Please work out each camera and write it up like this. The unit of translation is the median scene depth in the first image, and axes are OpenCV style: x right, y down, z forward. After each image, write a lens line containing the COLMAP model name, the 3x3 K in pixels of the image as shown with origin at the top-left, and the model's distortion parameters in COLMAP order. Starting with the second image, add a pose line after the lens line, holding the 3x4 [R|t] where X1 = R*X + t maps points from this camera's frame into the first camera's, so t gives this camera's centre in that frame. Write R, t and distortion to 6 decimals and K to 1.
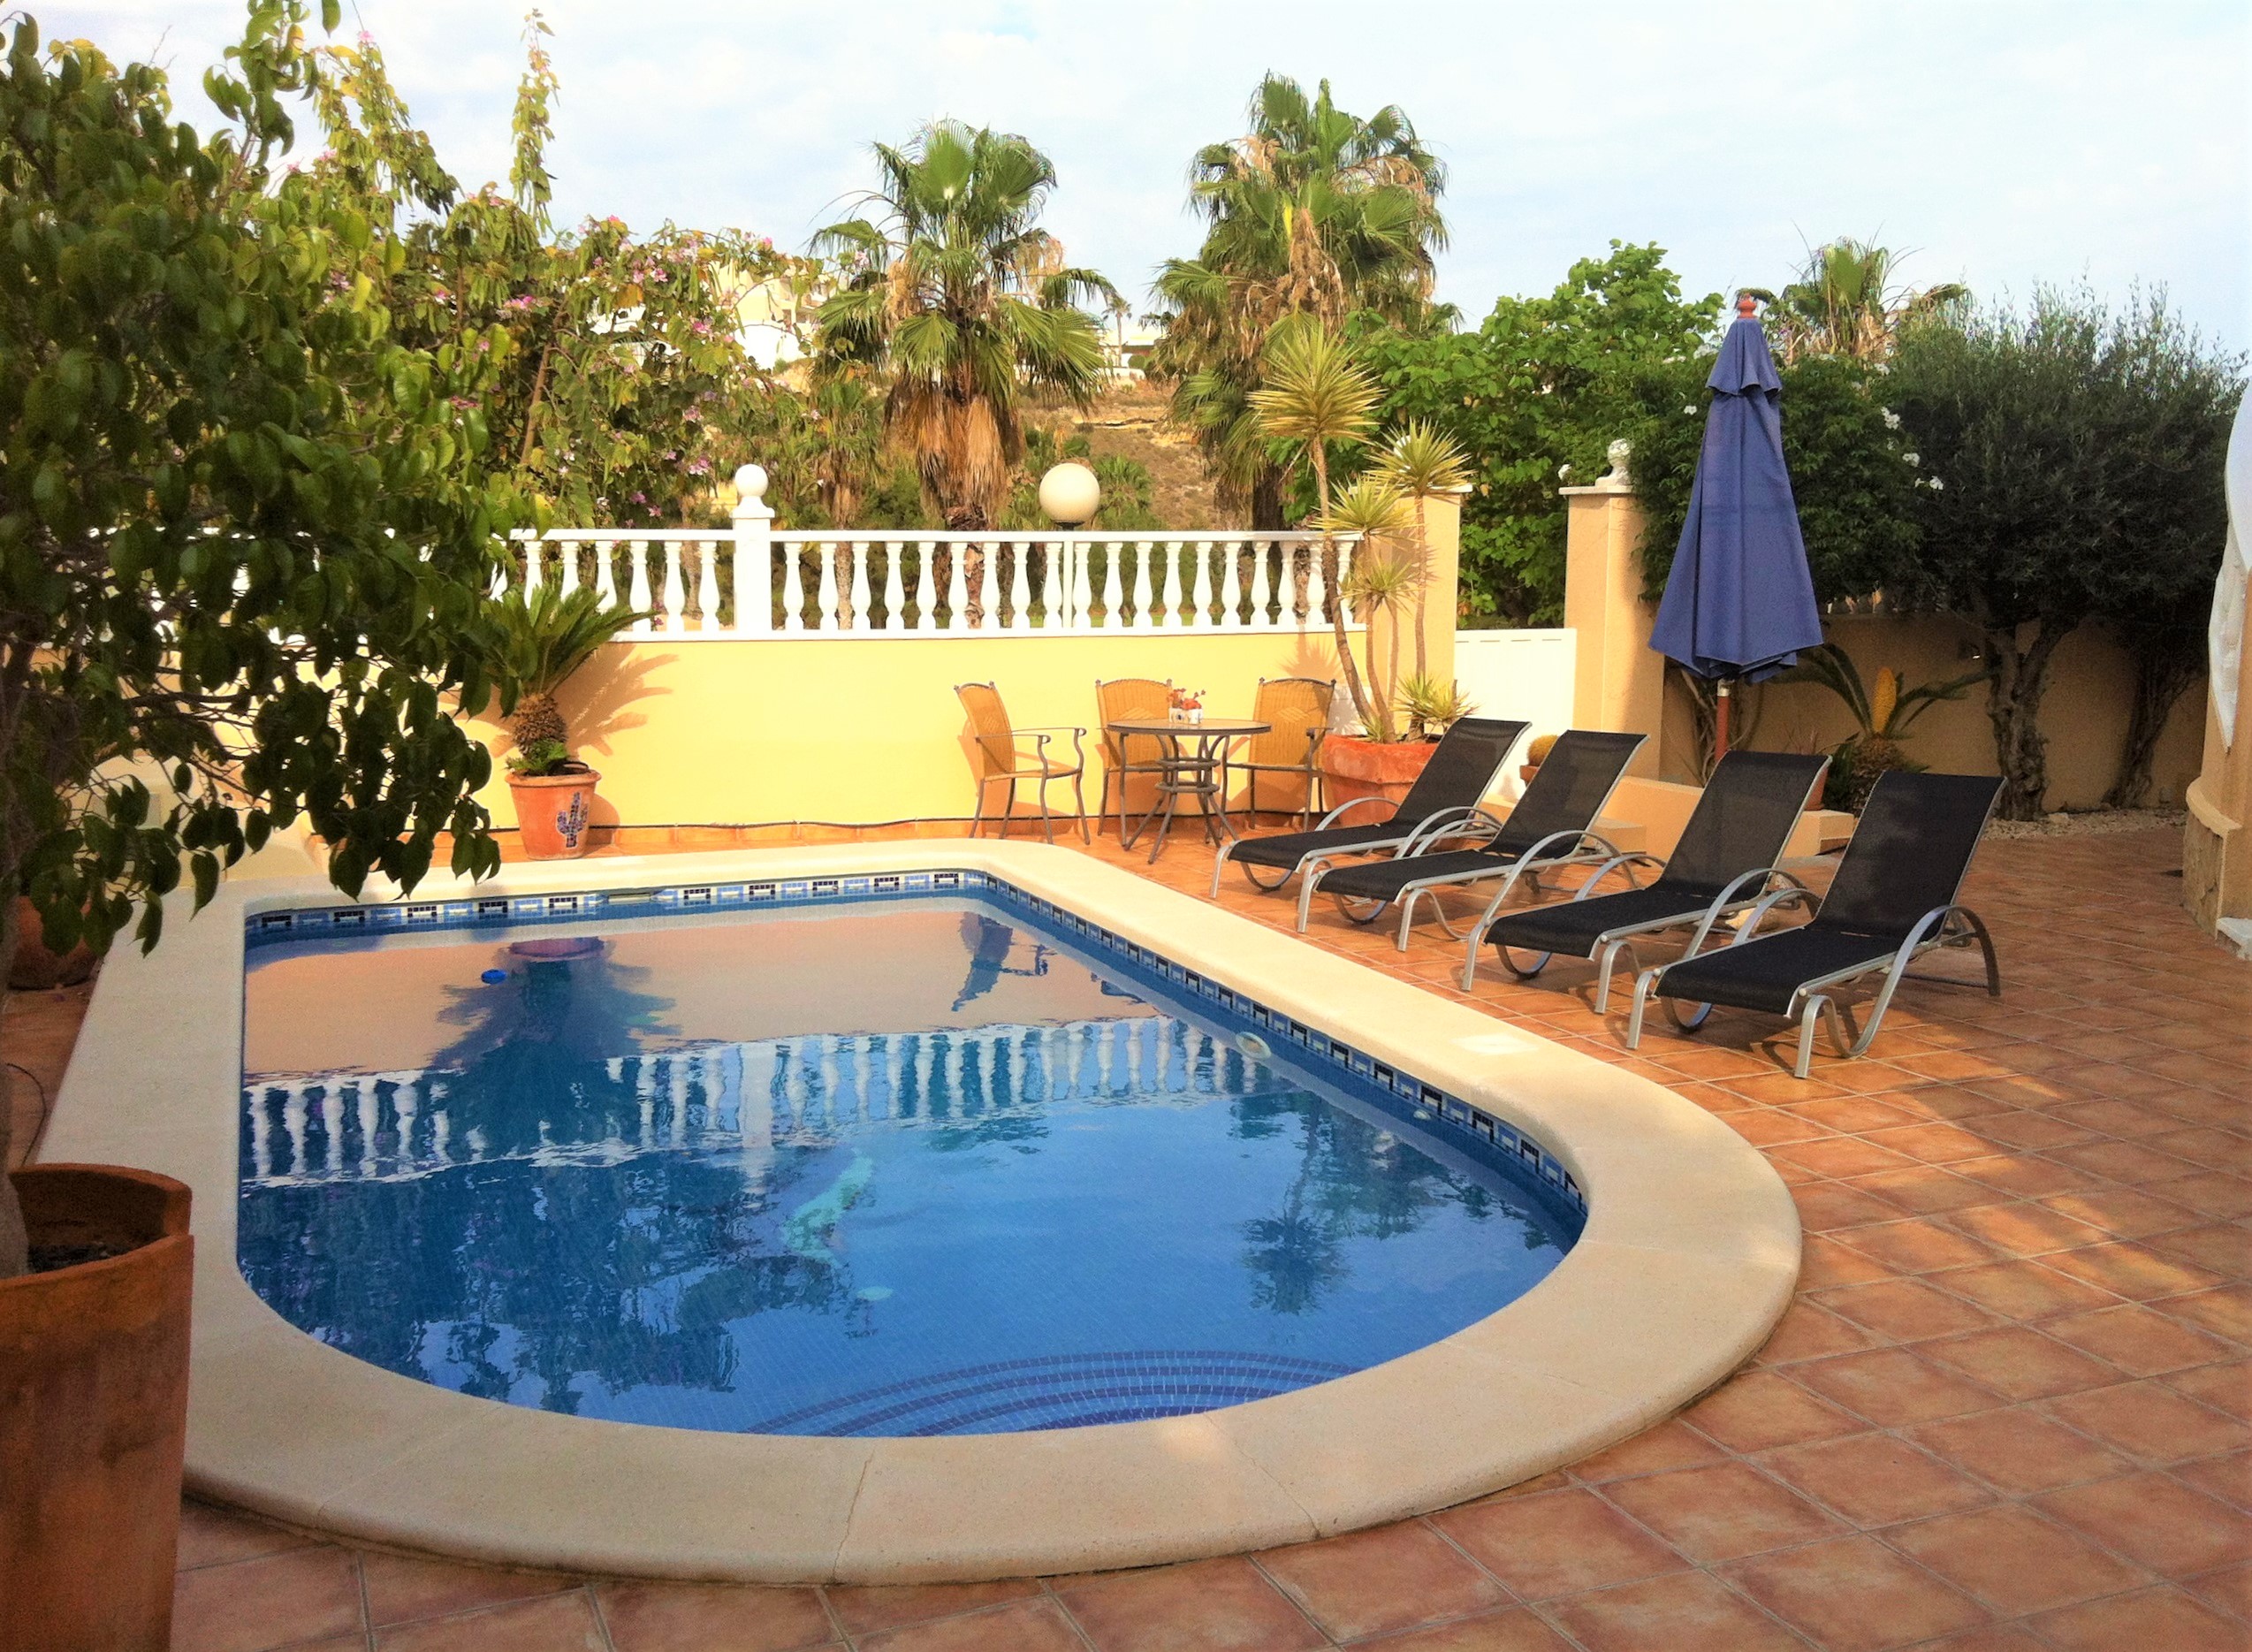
lens RADIAL K [[2142.5, 0, 1126.0], [0, 2142.5, 826.0], [0, 0, 1]] dist [0.082315, -0.135315]
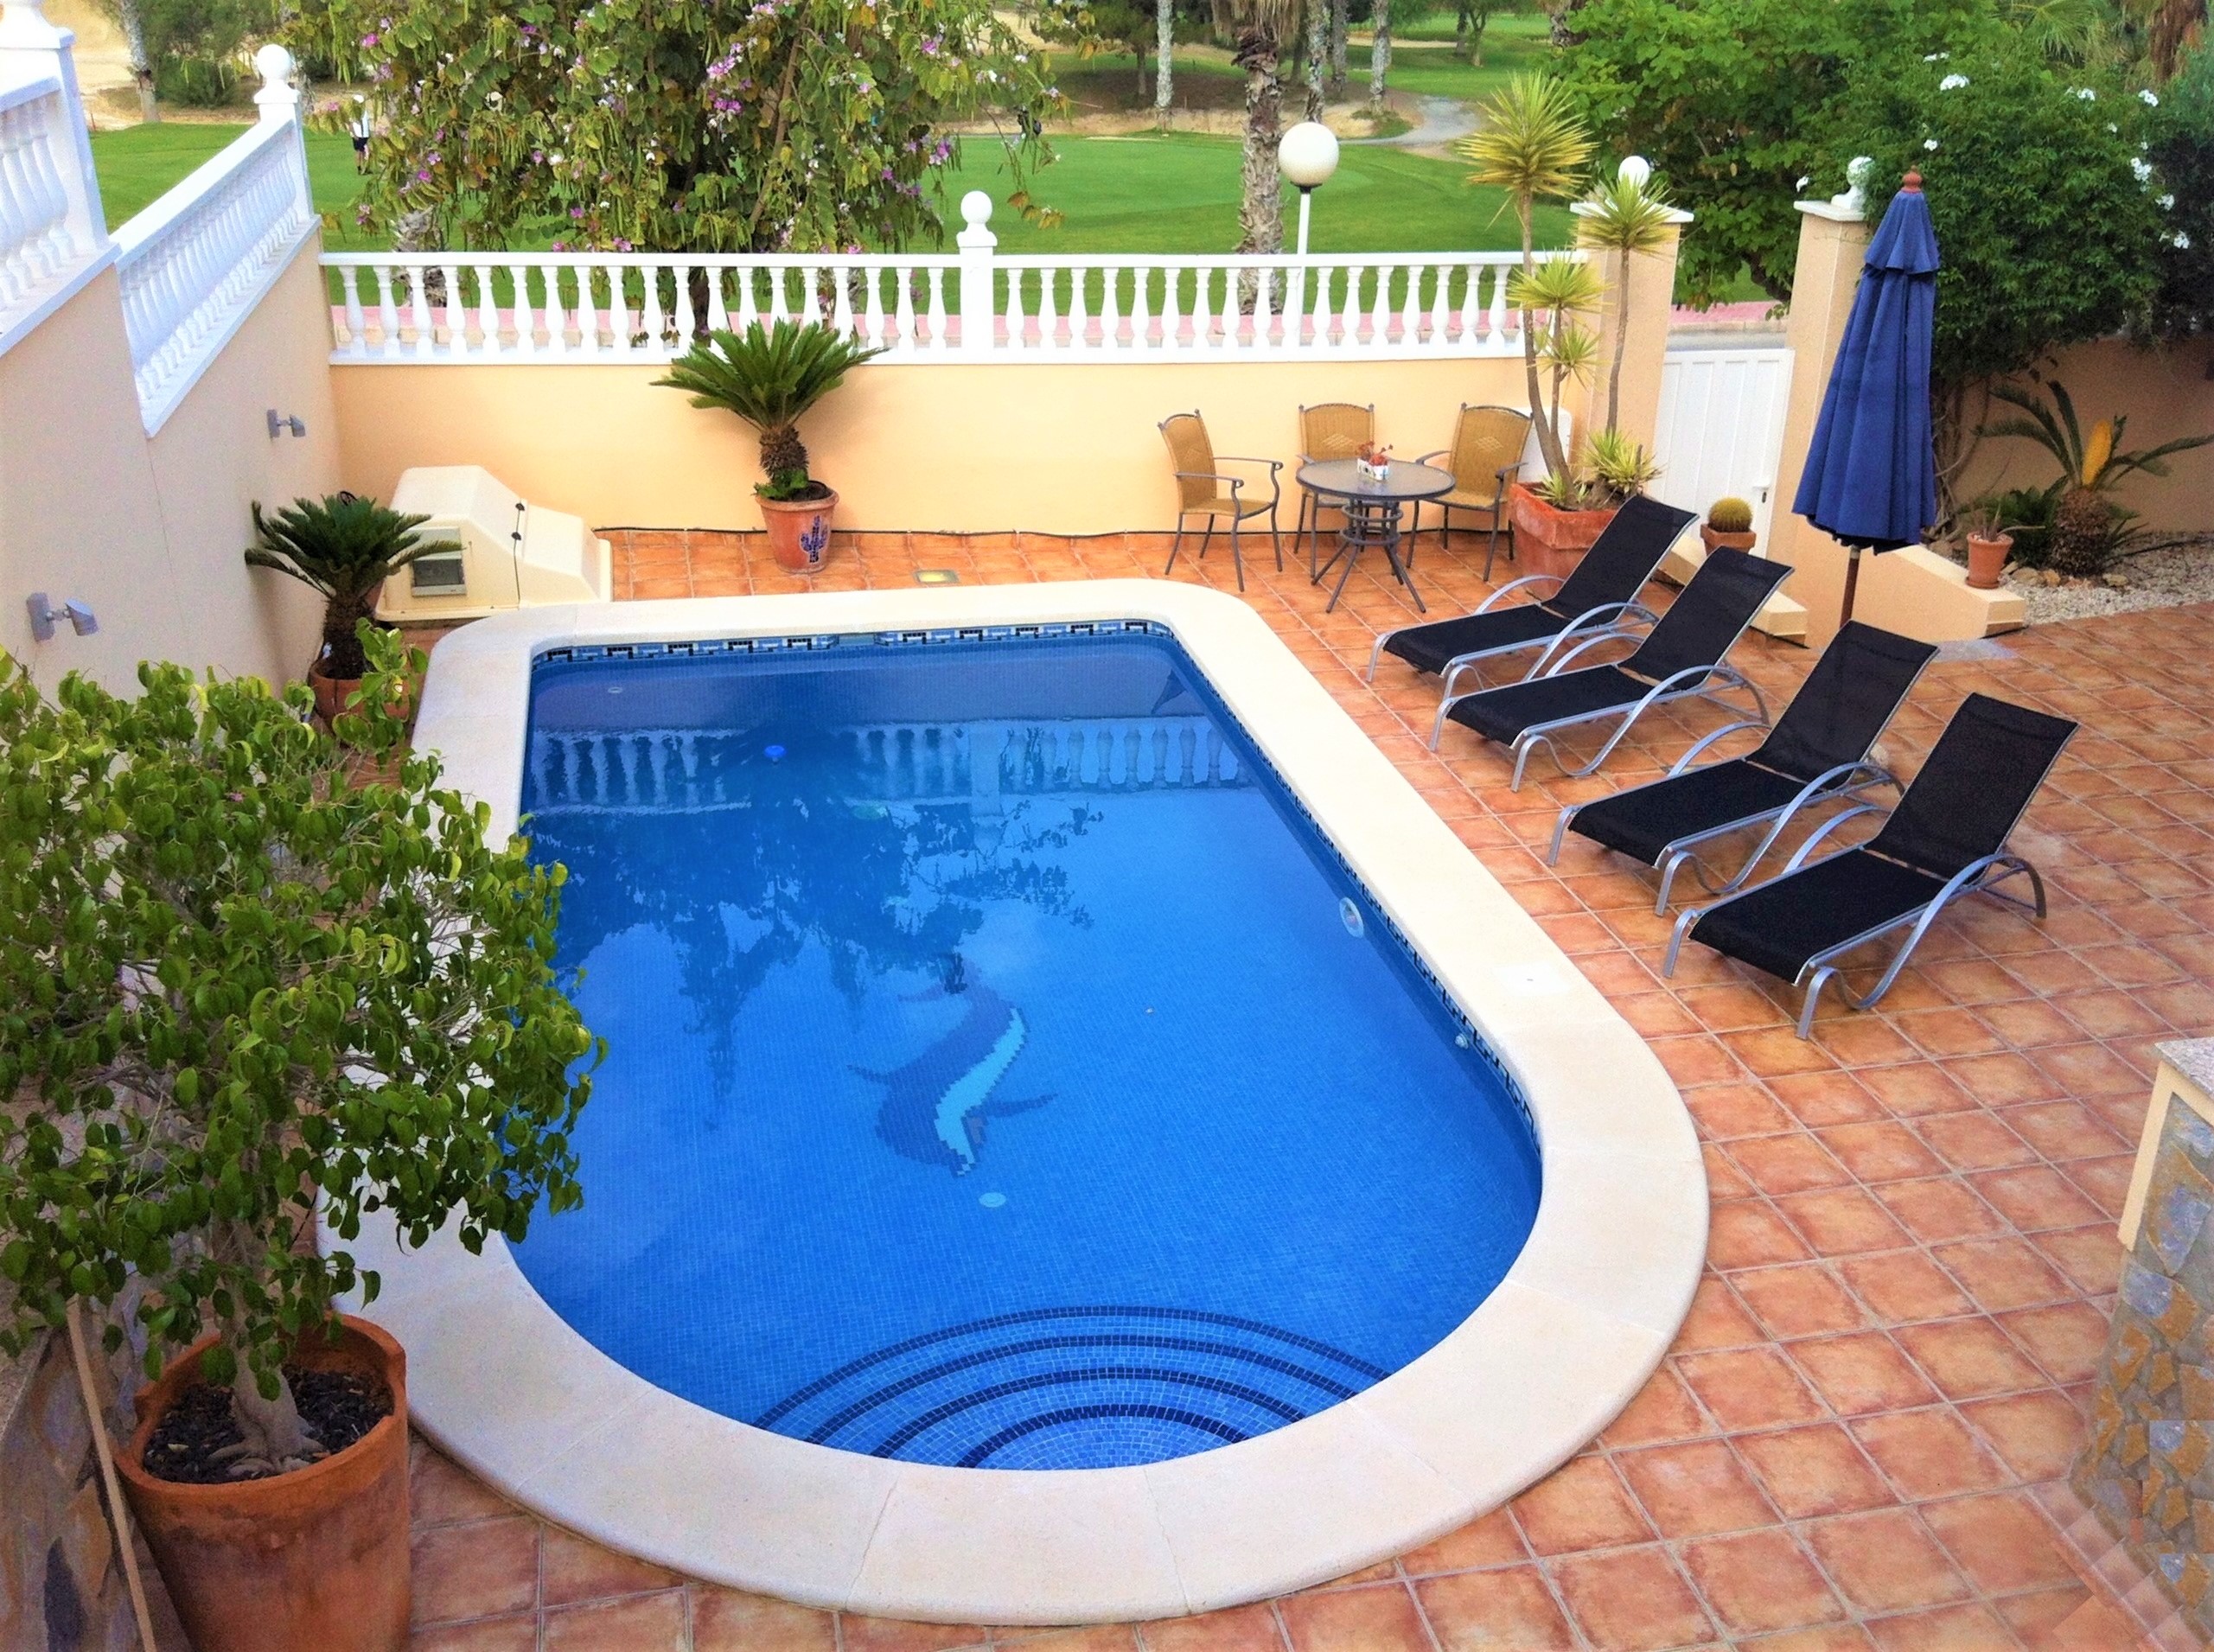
lens RADIAL K [[2089.4, 0, 1071.7], [0, 2089.4, 849.0], [0, 0, 1]] dist [0.086031, -0.250352]
pose [[0.983613, 0.070902, -0.165764, 0.063404], [-0.018792, 0.954736, 0.296860, -0.167757], [0.179309, -0.288880, 0.940424, -0.043394]]
